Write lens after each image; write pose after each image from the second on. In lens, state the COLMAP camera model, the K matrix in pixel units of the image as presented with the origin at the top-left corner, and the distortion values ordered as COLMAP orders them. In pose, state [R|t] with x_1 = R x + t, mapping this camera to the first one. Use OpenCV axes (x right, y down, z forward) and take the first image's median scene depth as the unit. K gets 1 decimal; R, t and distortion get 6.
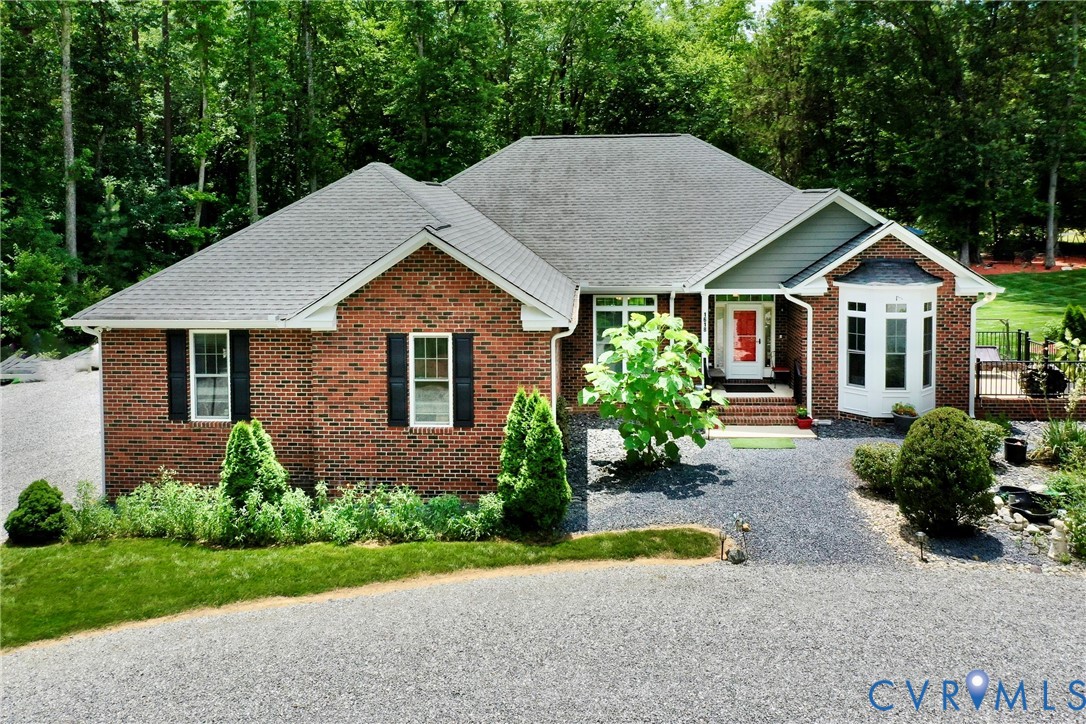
lens RADIAL K [[838.9, 0, 542.9], [0, 838.9, 321.2], [0, 0, 1]] dist [0.004223, -0.002644]
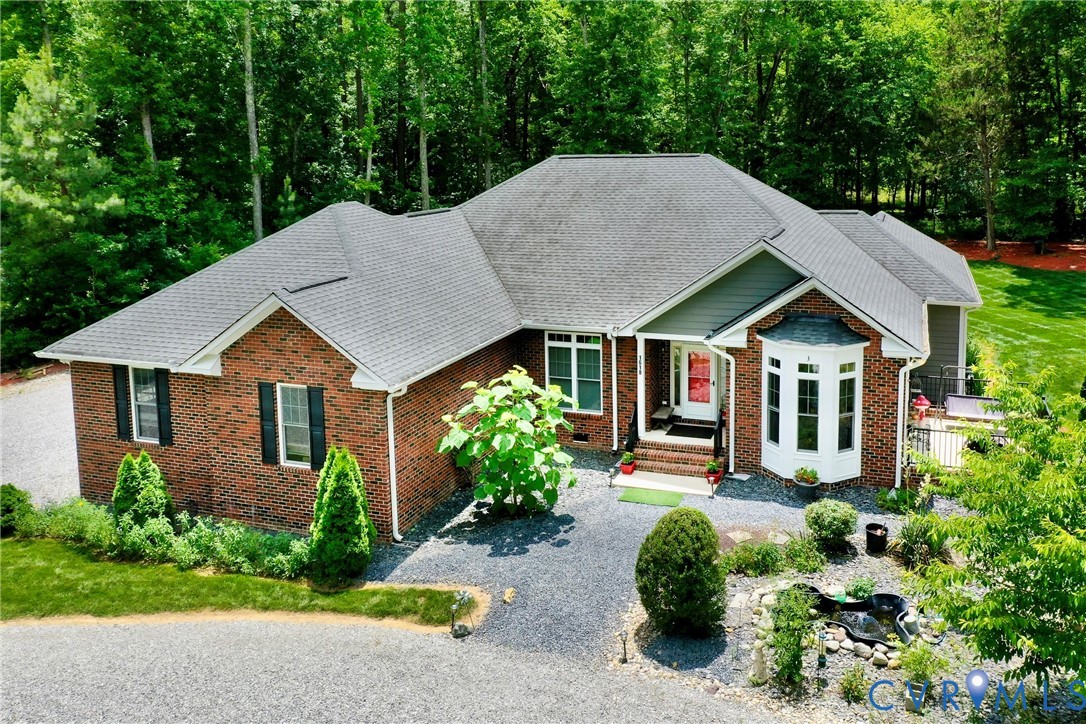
lens RADIAL K [[815.0, 0, 496.3], [0, 815.0, 360.8], [0, 0, 1]] dist [0.006907, -0.007227]
pose [[0.968449, 0.048423, -0.244464, 0.376455], [-0.030755, 0.996665, 0.075579, -0.102639], [0.247308, -0.065675, 0.966709, 0.026735]]
